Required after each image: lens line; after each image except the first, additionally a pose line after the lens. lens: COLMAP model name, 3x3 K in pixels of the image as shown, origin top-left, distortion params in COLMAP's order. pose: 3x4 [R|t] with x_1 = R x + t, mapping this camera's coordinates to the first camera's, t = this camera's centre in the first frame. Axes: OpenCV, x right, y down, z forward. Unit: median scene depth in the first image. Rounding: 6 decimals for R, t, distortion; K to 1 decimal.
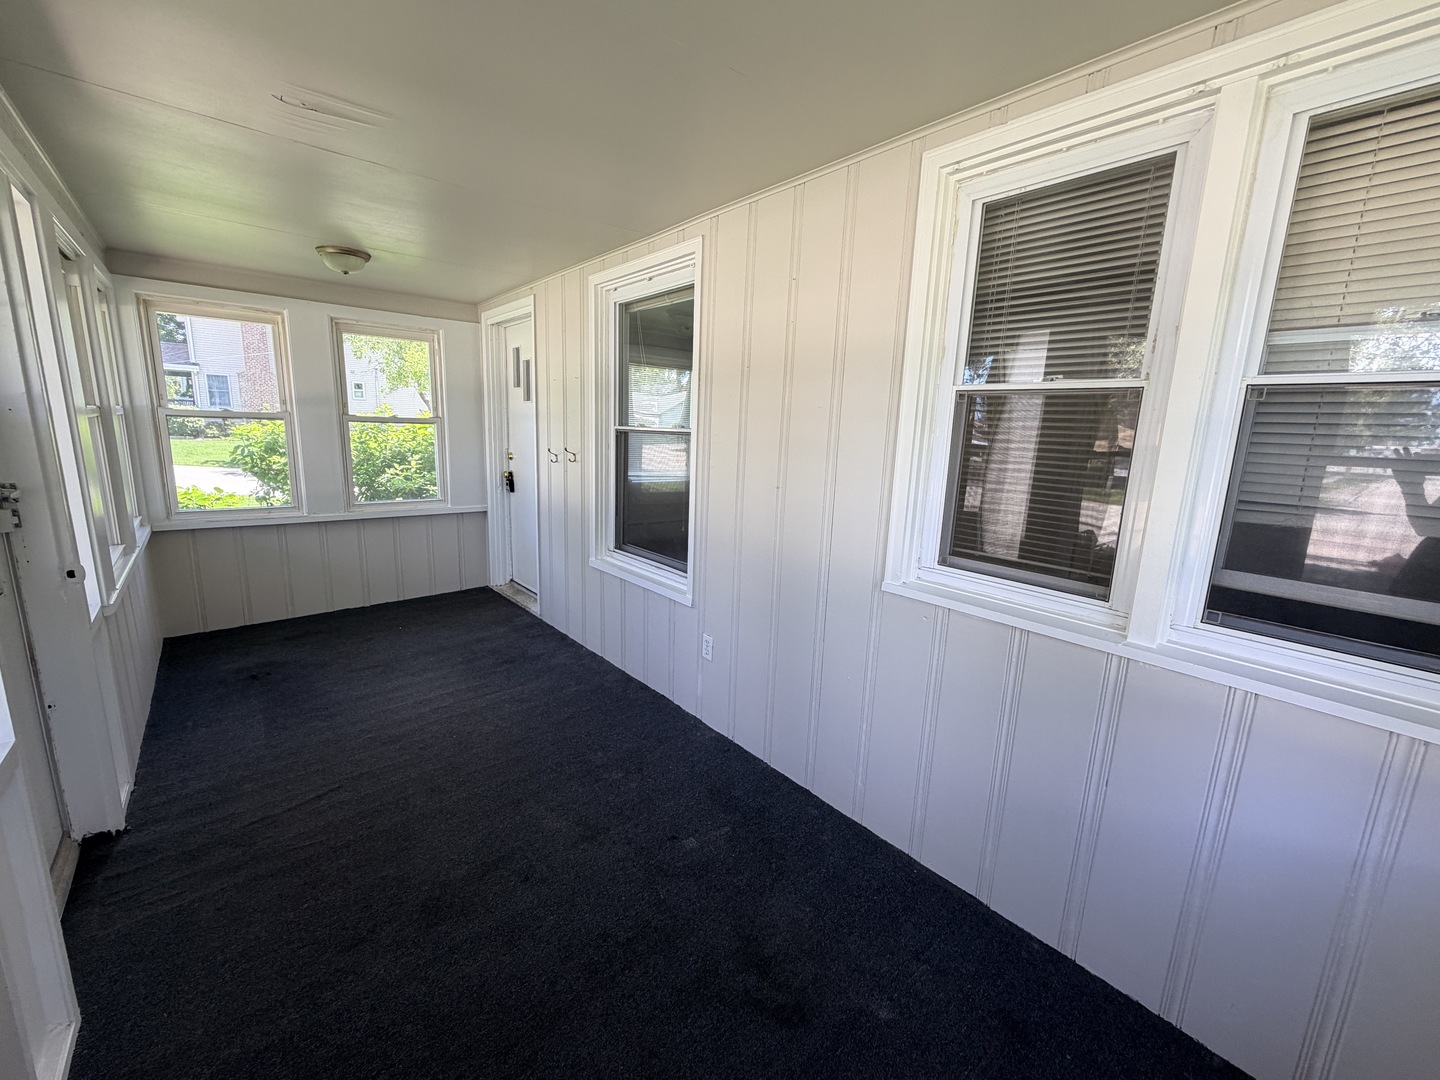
lens RADIAL K [[577.1, 0, 718.3], [0, 577.1, 539.2], [0, 0, 1]] dist [-0.003203, 0.000702]
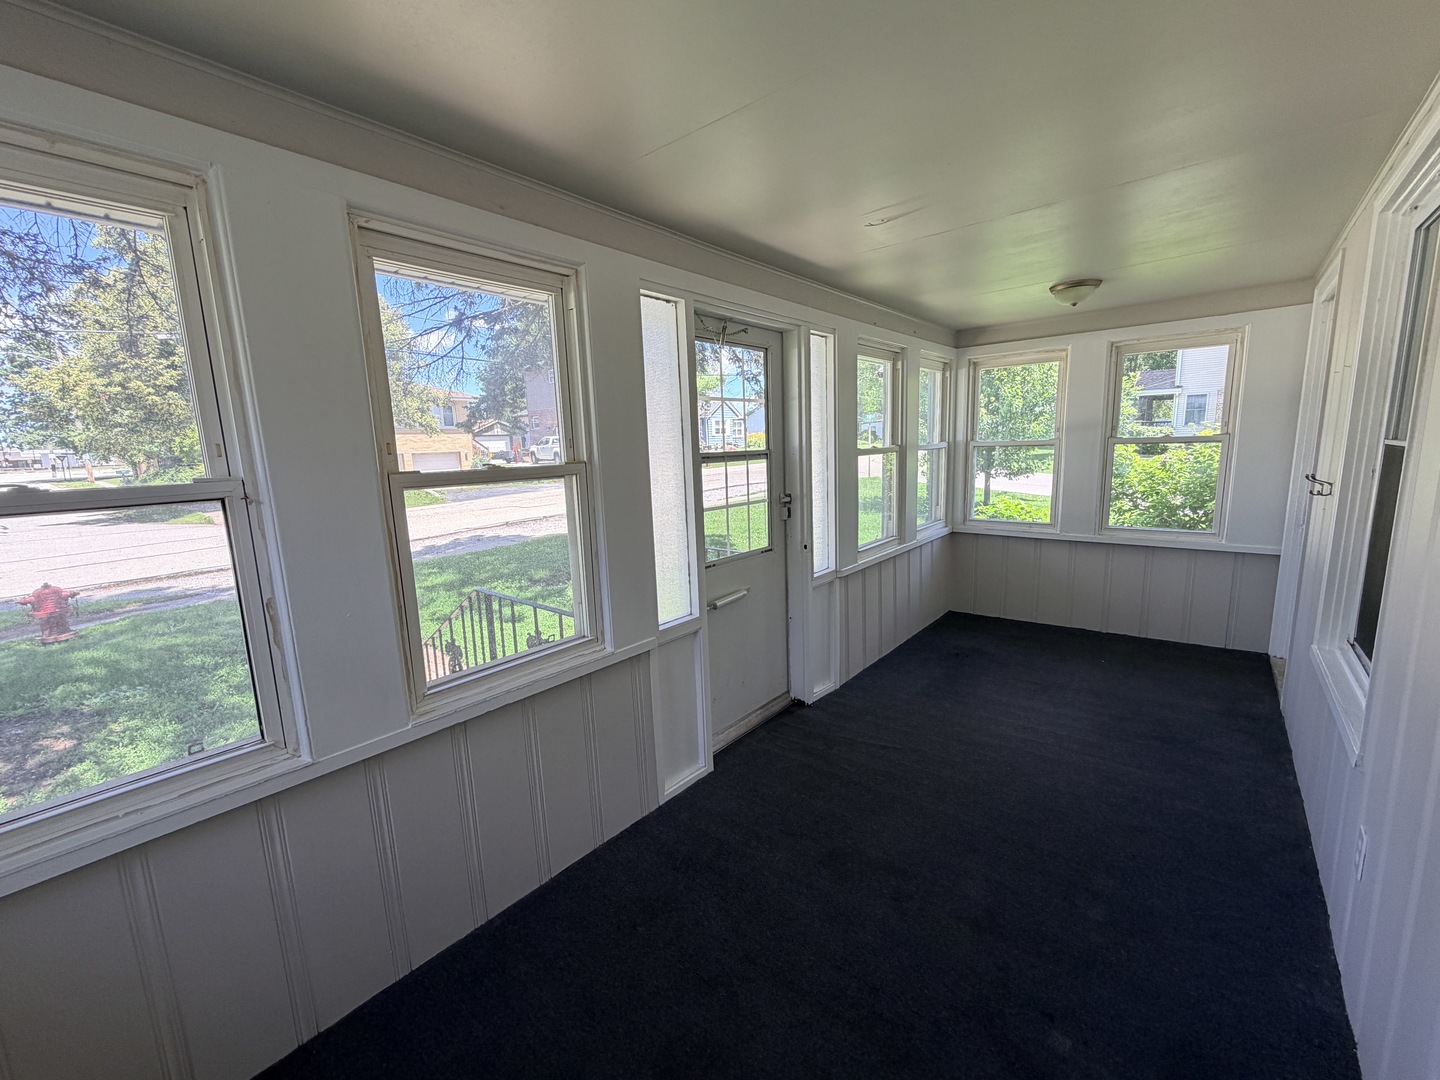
lens RADIAL K [[577.1, 0, 721.7], [0, 577.1, 539.0], [0, 0, 1]] dist [-0.003203, 0.000702]
pose [[0.179665, 0.119117, -0.976489, 0.254264], [-0.147729, 0.984652, 0.092932, -0.042174], [0.972572, 0.127559, 0.194504, 0.199319]]
